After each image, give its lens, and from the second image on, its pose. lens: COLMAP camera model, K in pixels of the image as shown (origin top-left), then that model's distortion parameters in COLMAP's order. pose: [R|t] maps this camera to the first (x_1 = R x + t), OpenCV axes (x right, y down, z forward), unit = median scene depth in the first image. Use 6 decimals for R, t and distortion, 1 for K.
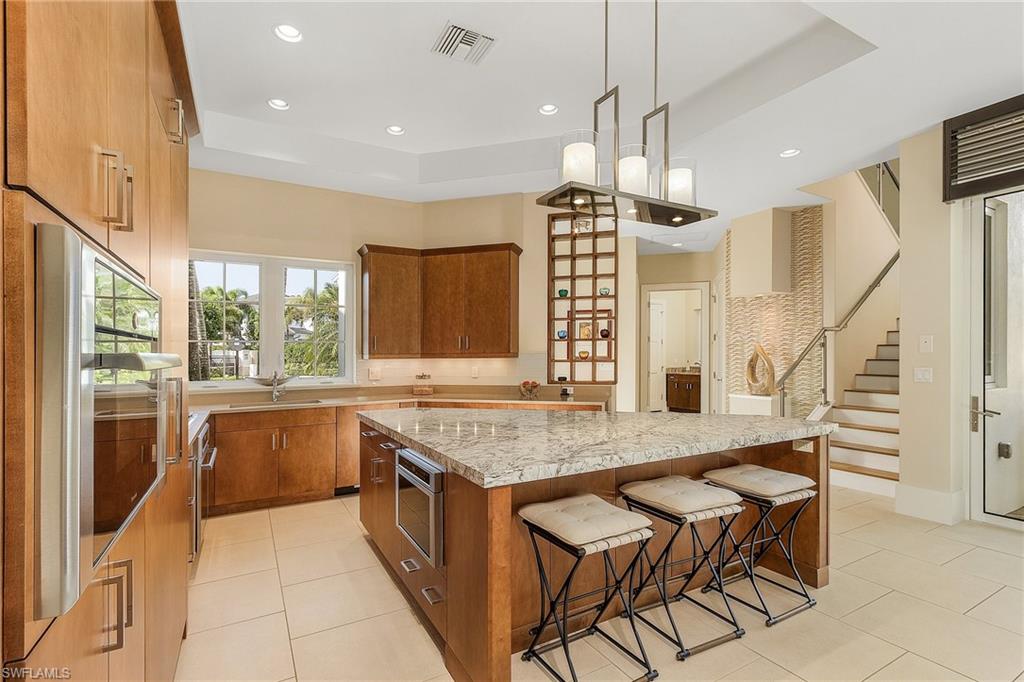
lens RADIAL K [[480.0, 0, 512.1], [0, 480.0, 356.3], [0, 0, 1]] dist [-0.000163, 0.000189]
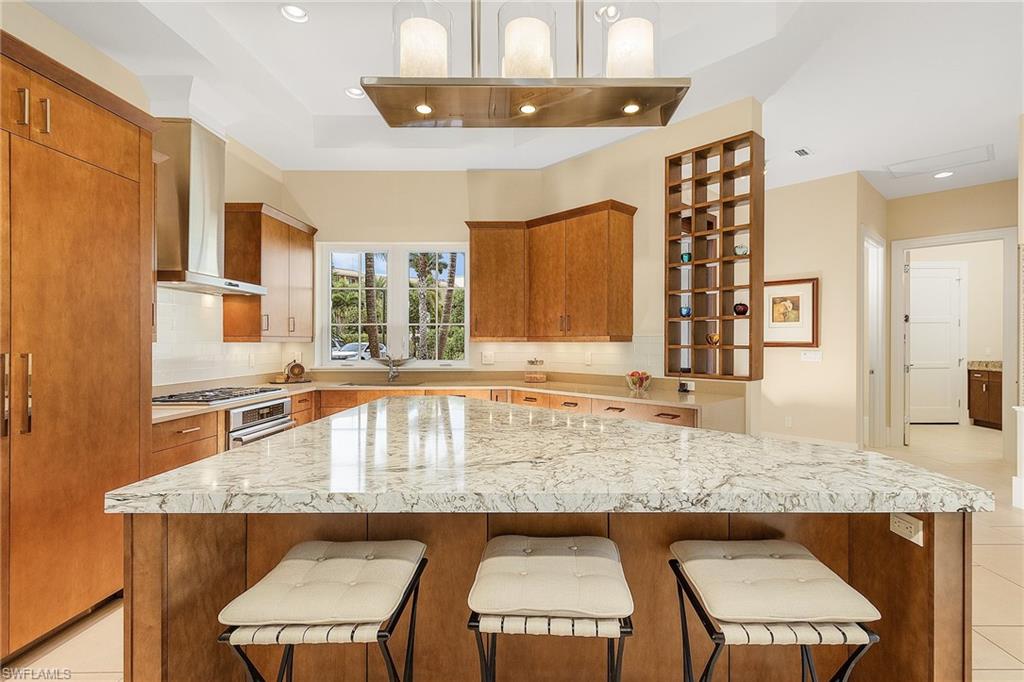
lens RADIAL K [[486.0, 0, 544.7], [0, 486.0, 342.0], [0, 0, 1]] dist [0.004789, 0.000391]
pose [[0.873867, 0.008499, -0.486091, 0.292279], [-0.008554, 0.999961, 0.002107, 0.002707], [0.486090, 0.002317, 0.873905, 0.223737]]
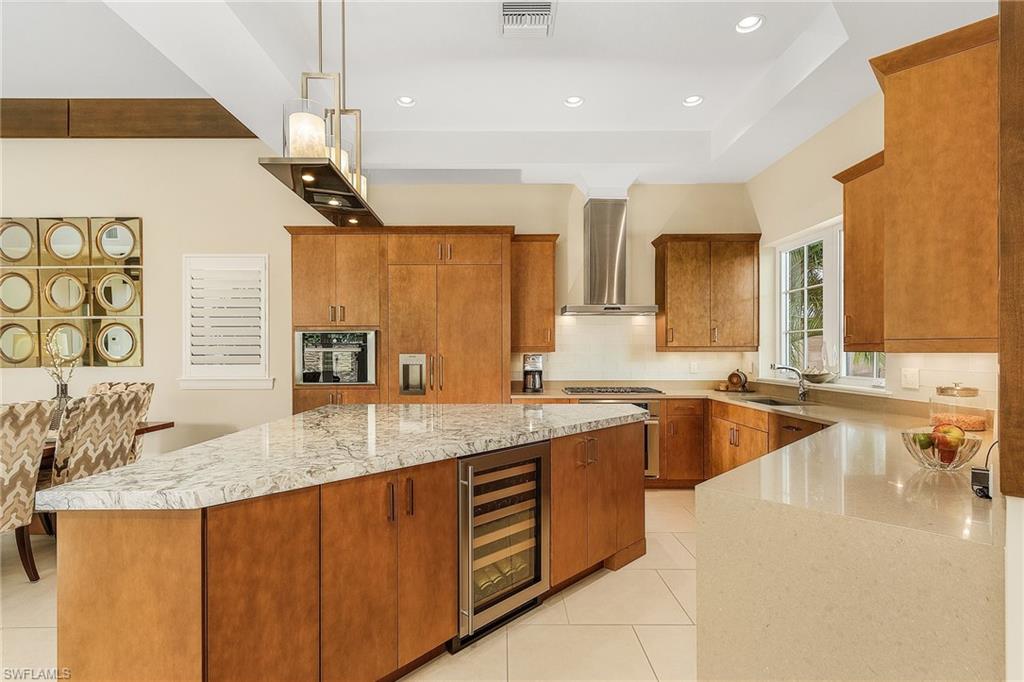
lens RADIAL K [[490.0, 0, 506.6], [0, 490.0, 348.0], [0, 0, 1]] dist [0.000125, -0.000063]
pose [[-0.483896, 0.004956, -0.875112, 0.481076], [0.003311, 0.999987, 0.003833, -0.003261], [0.875119, -0.001042, -0.483906, 0.903804]]
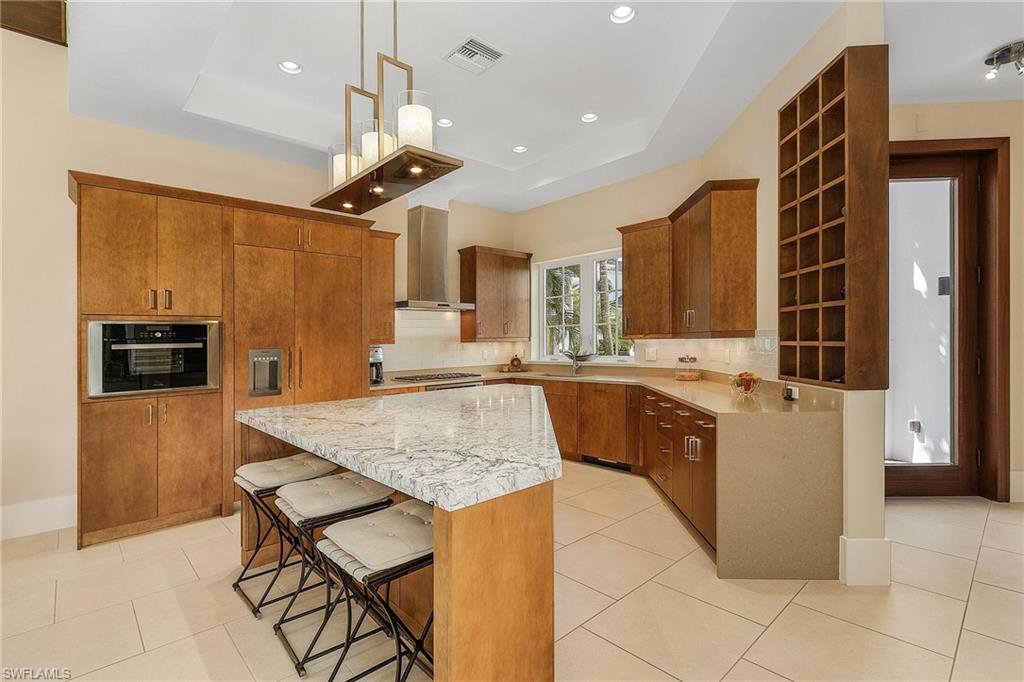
lens RADIAL K [[476.0, 0, 512.9], [0, 476.0, 338.8], [0, 0, 1]] dist [0.000311, 0.000157]
pose [[0.234226, 0.001129, -0.972182, 0.616884], [0.014482, 0.999884, 0.004650, -0.003719], [0.972074, -0.015168, 0.234182, 0.522038]]
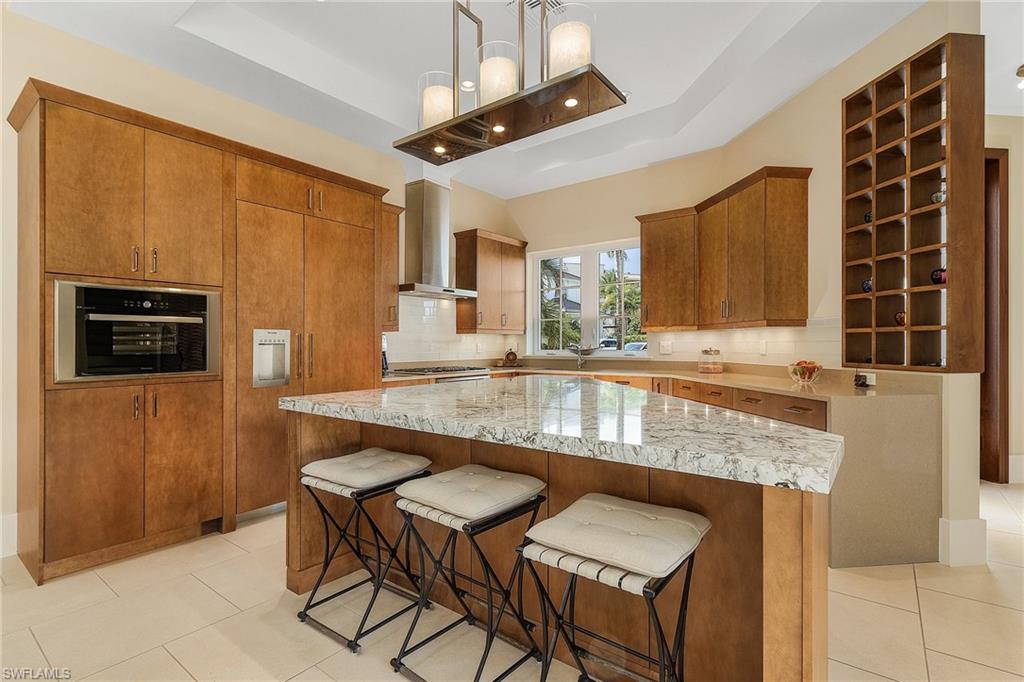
lens RADIAL K [[481.3, 0, 512.9], [0, 481.3, 344.3], [0, 0, 1]] dist [0.001209, -0.000194]
pose [[0.396054, 0.007477, -0.918197, 0.497268], [-0.003030, 0.999972, 0.006836, 0.025304], [0.918222, 0.000074, 0.396065, 0.354475]]
